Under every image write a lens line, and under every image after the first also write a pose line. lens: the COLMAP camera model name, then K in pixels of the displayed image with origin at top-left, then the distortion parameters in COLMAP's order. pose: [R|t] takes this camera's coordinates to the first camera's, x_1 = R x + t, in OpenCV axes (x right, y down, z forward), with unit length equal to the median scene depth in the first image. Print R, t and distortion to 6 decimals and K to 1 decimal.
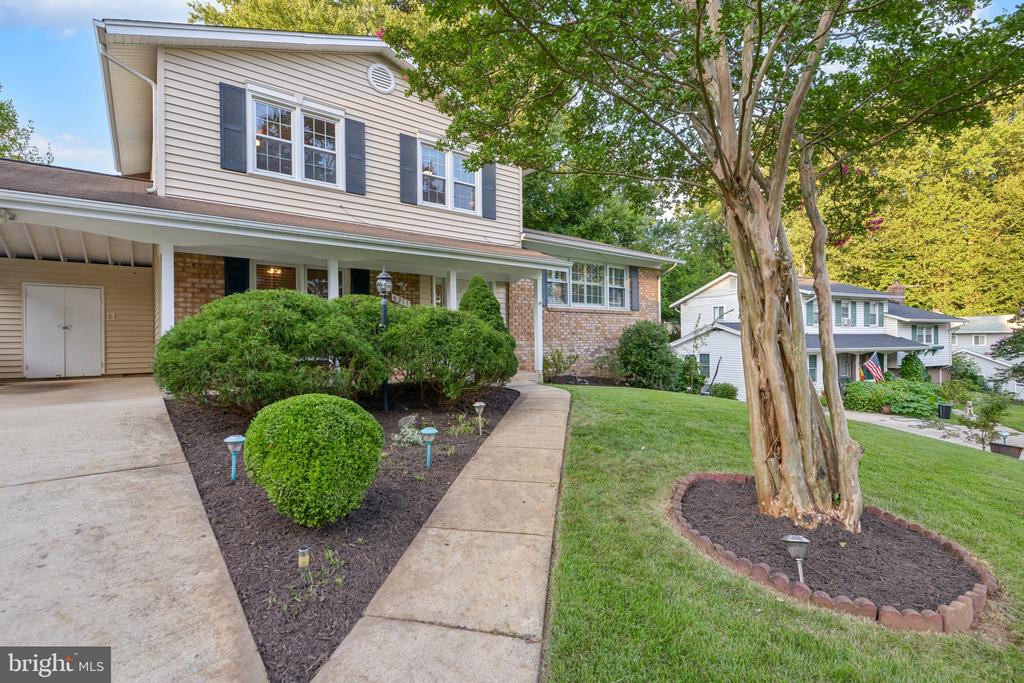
lens RADIAL K [[464.5, 0, 512.0], [0, 464.5, 341.5], [0, 0, 1]] dist [-0.001194, -0.000225]
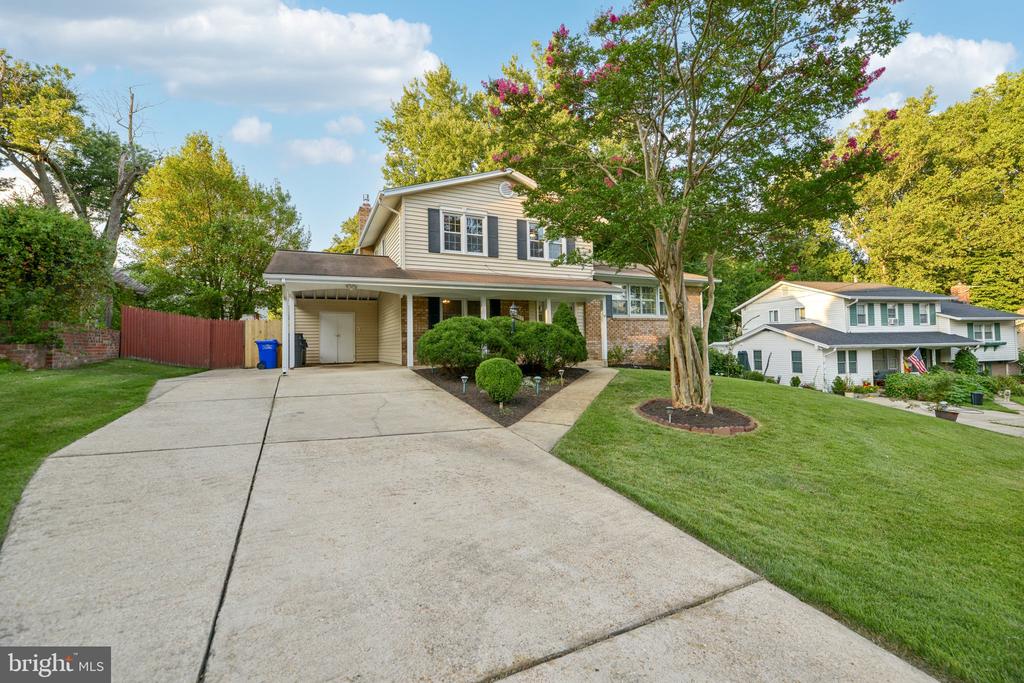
lens RADIAL K [[403.6, 0, 512.0], [0, 403.6, 341.5], [0, 0, 1]] dist [-0.001379, -0.000090]
pose [[0.974787, -0.009398, -0.222938, 0.058922], [0.008608, 0.999953, -0.004517, 0.007152], [0.222970, 0.002485, 0.974822, -0.395227]]
